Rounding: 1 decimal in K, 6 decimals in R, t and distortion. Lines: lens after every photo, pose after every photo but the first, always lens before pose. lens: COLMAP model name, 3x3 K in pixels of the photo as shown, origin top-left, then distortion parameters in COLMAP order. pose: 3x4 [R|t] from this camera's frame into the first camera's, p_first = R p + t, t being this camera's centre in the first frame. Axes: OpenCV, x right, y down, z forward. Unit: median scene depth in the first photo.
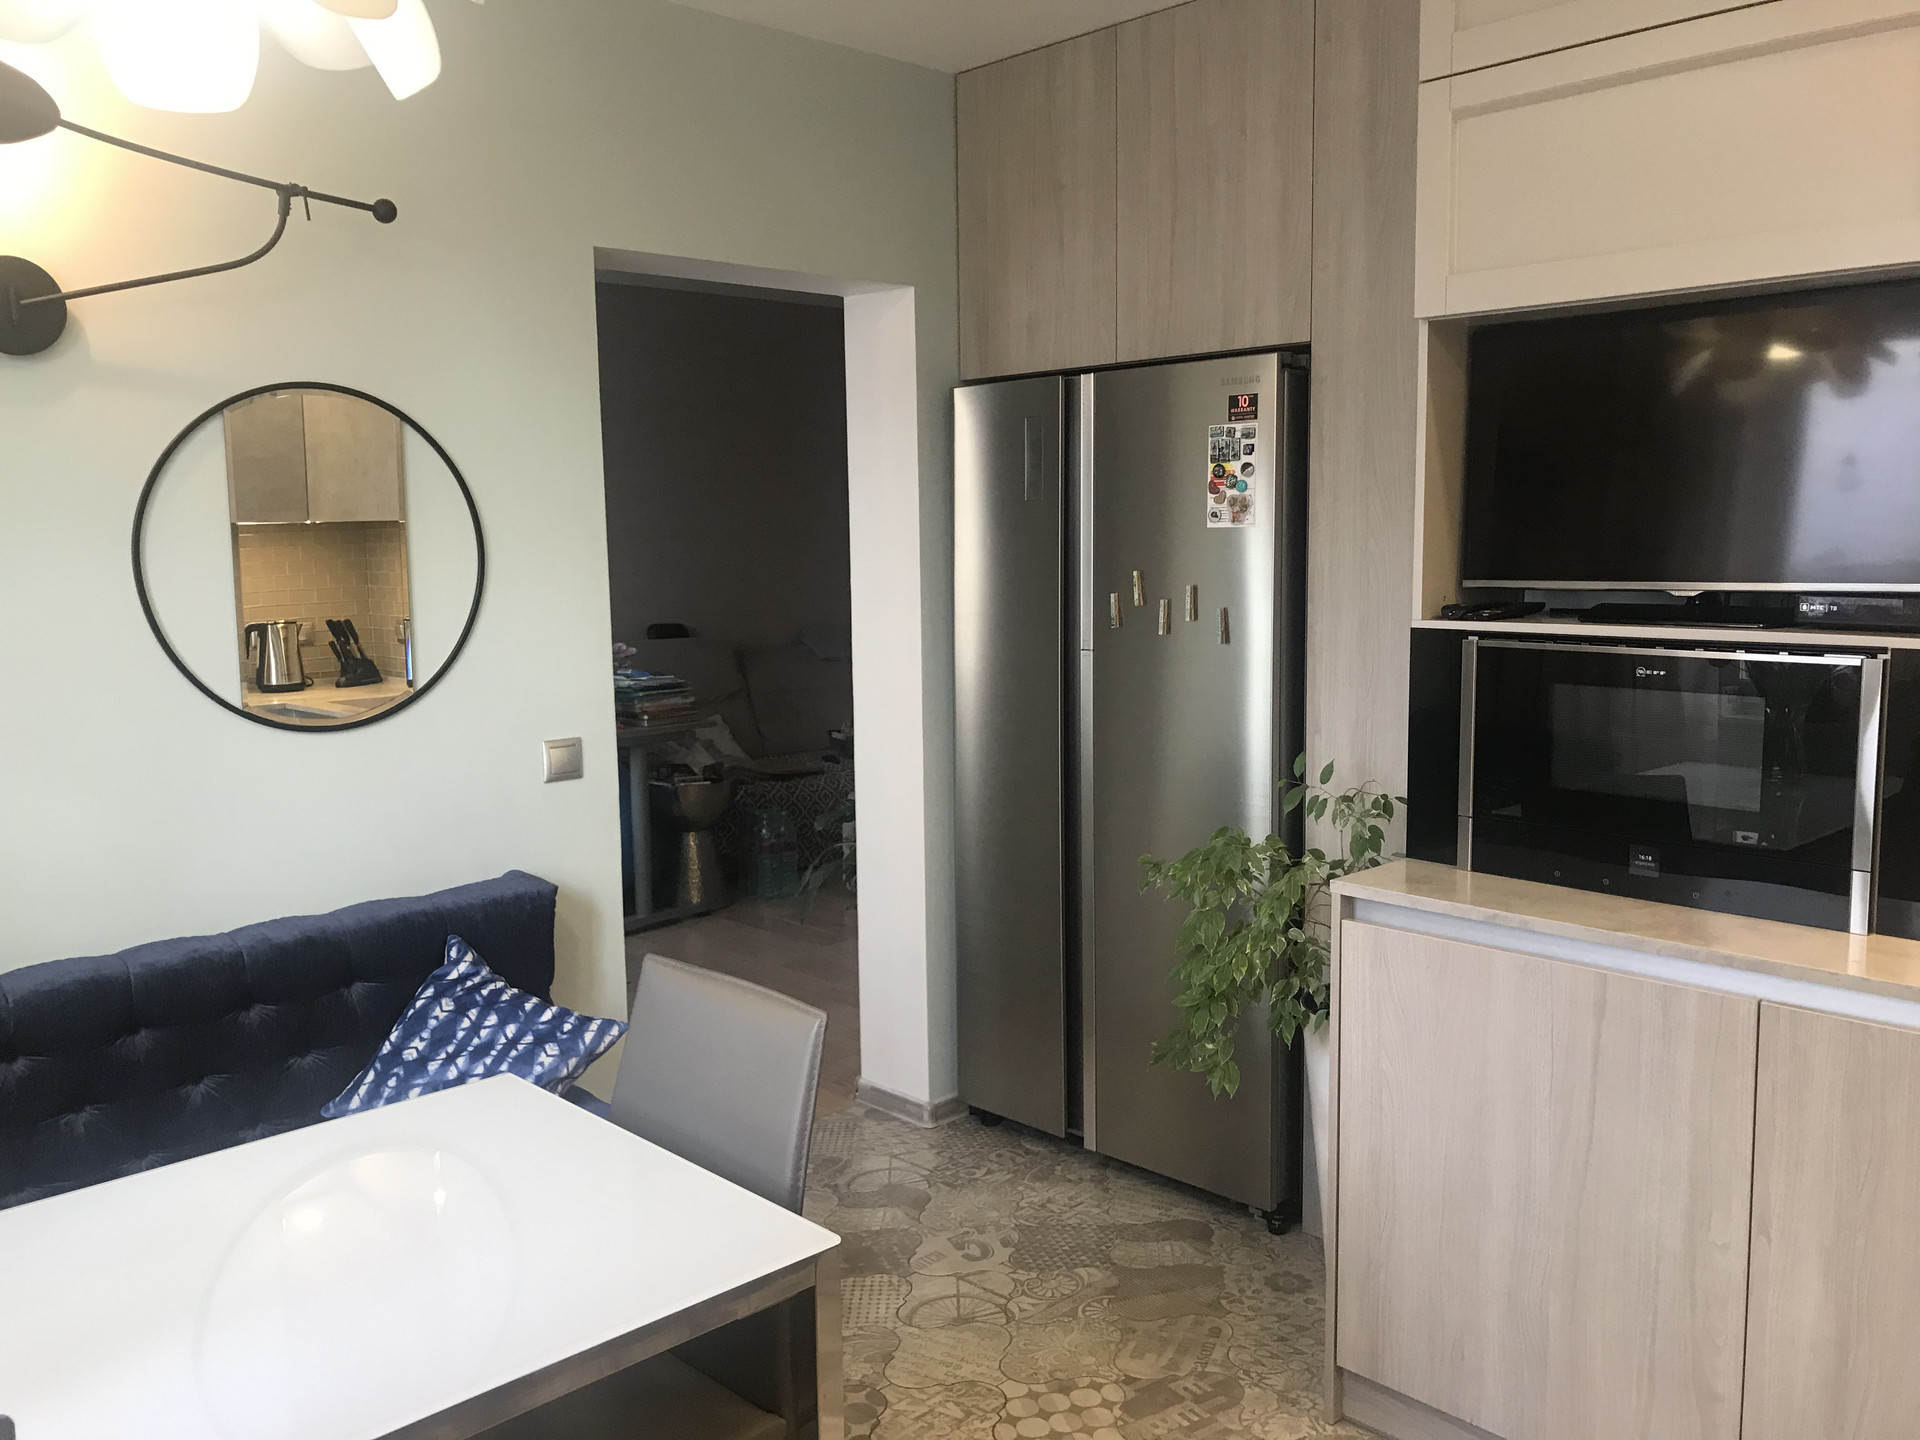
lens RADIAL K [[1582.8, 0, 960.2], [0, 1582.8, 726.1], [0, 0, 1]] dist [0.039196, -0.074252]
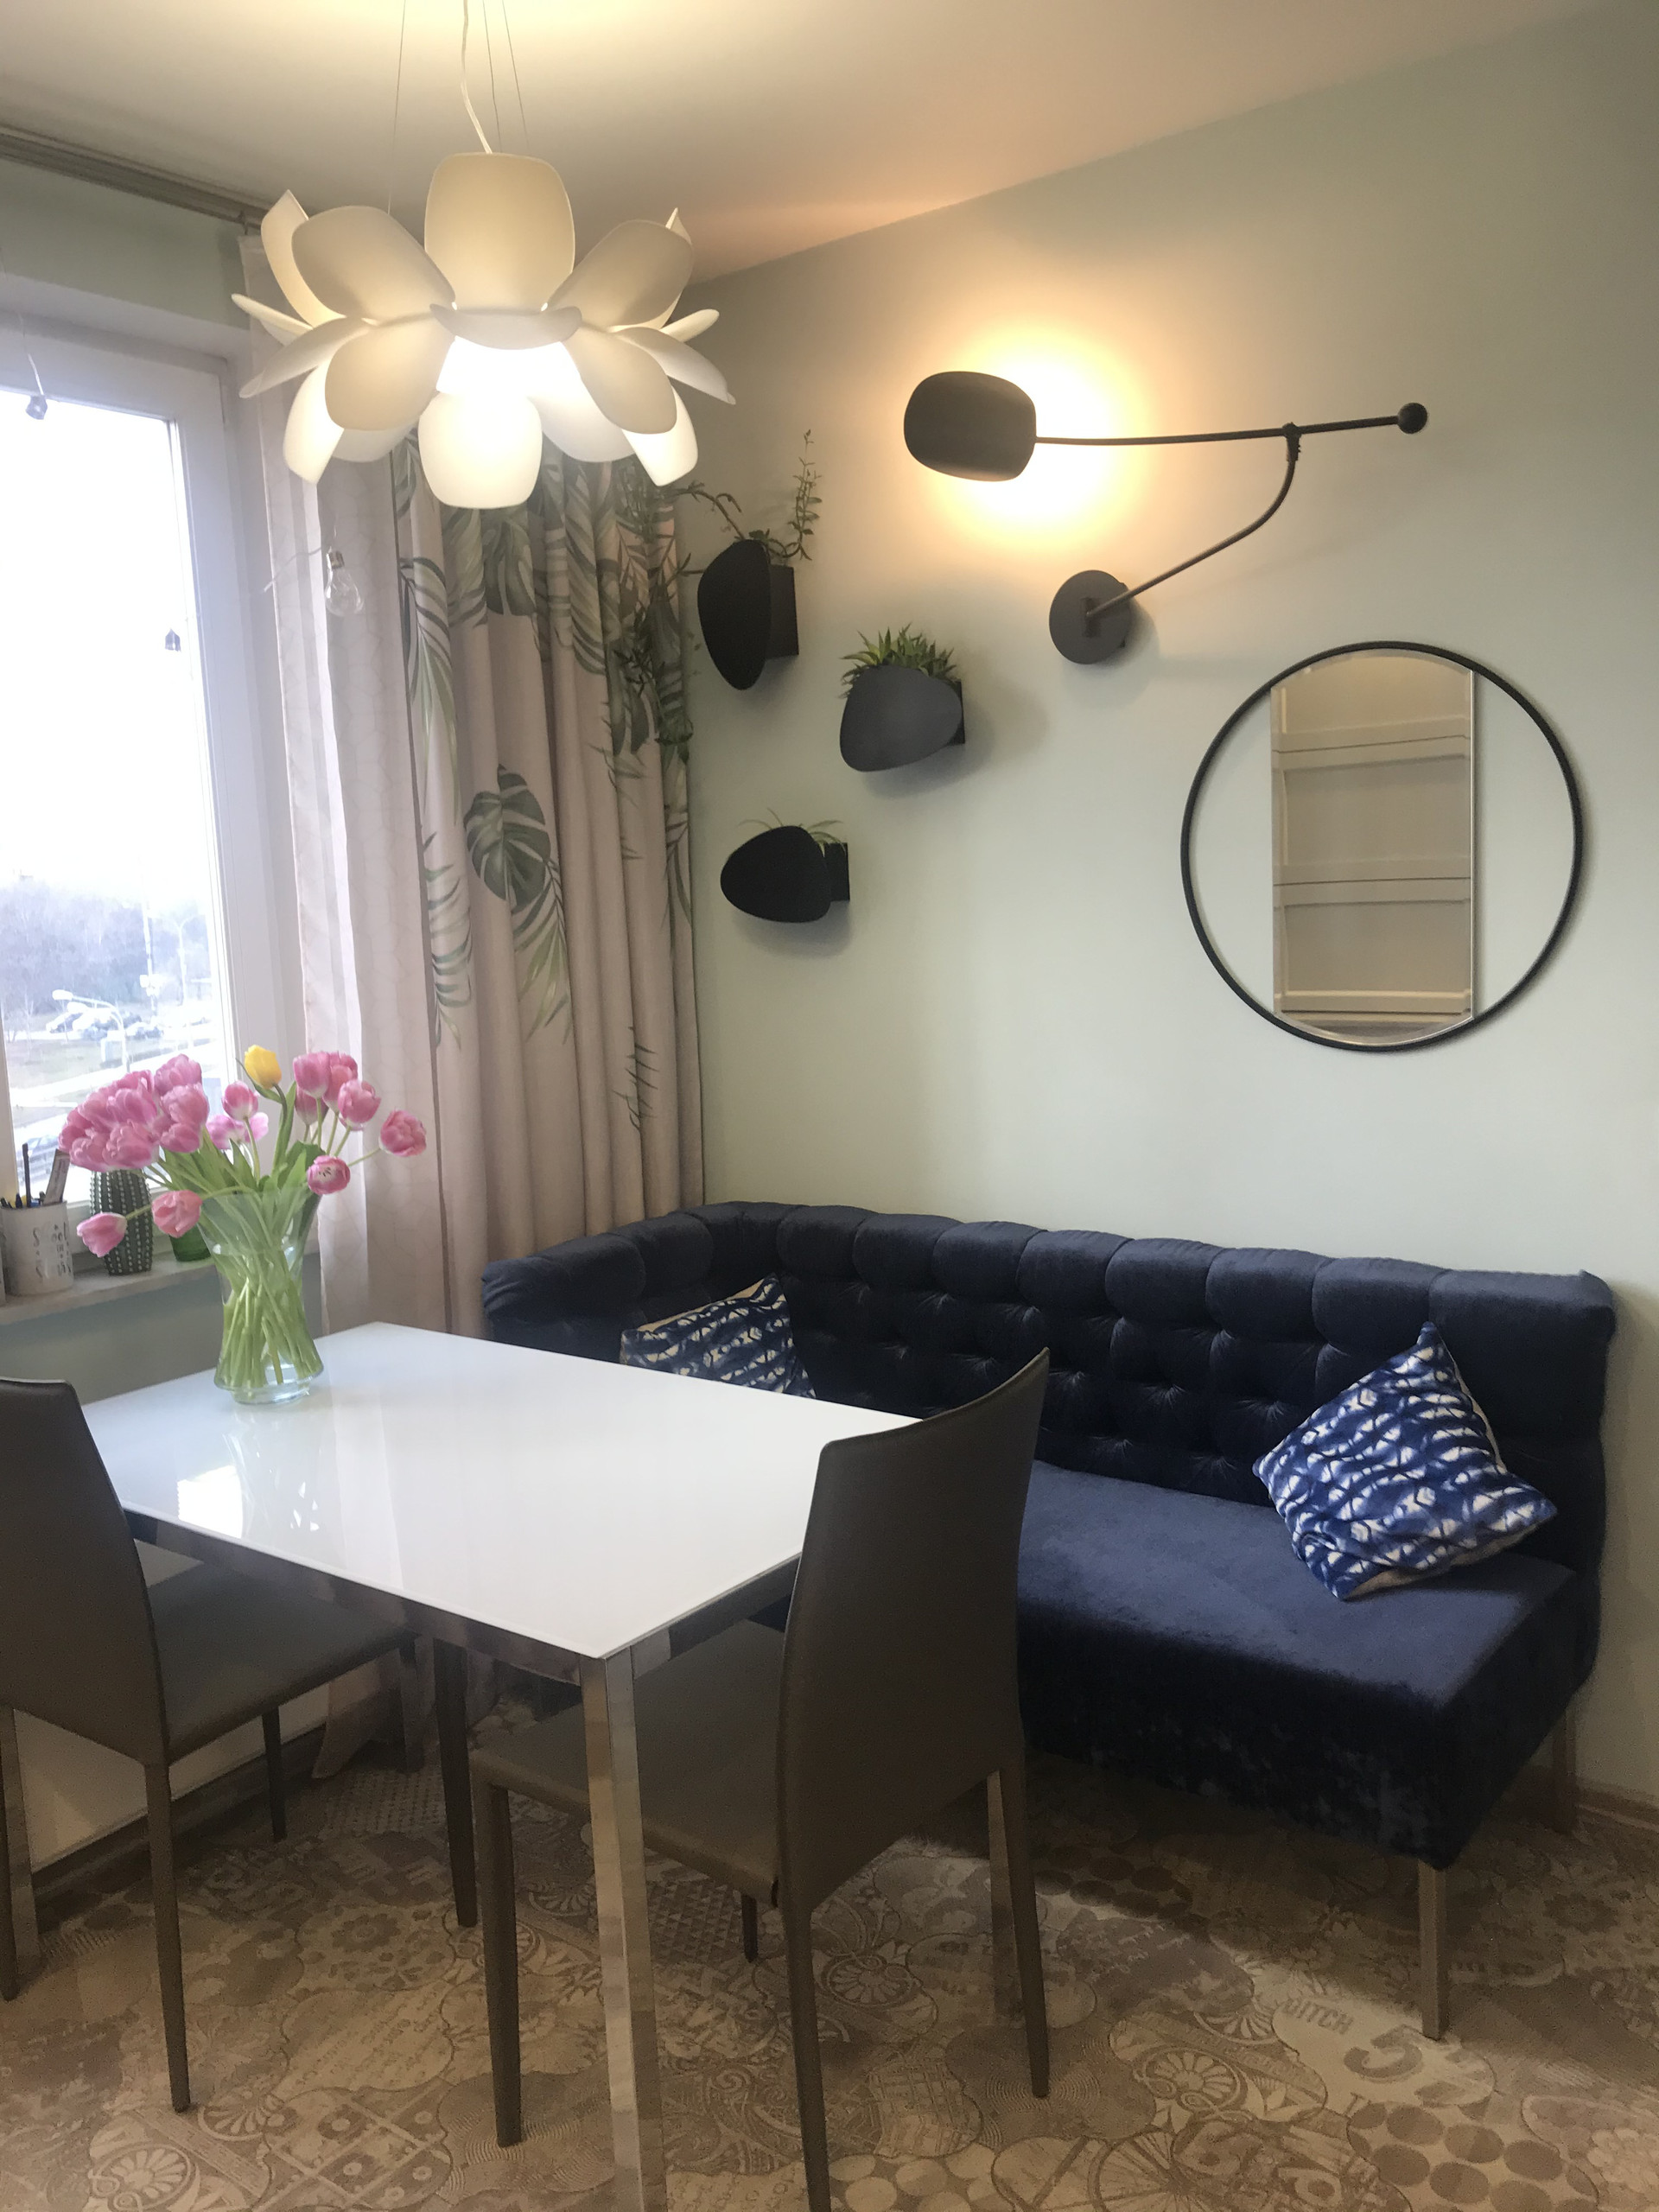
lens RADIAL K [[1823.5, 0, 830.0], [0, 1823.5, 1100.6], [0, 0, 1]] dist [0.039196, -0.074252]
pose [[0.156678, 0.137477, -0.978035, 0.539100], [-0.088329, 0.988247, 0.124762, -0.069944], [0.983692, 0.066841, 0.166980, 0.563635]]
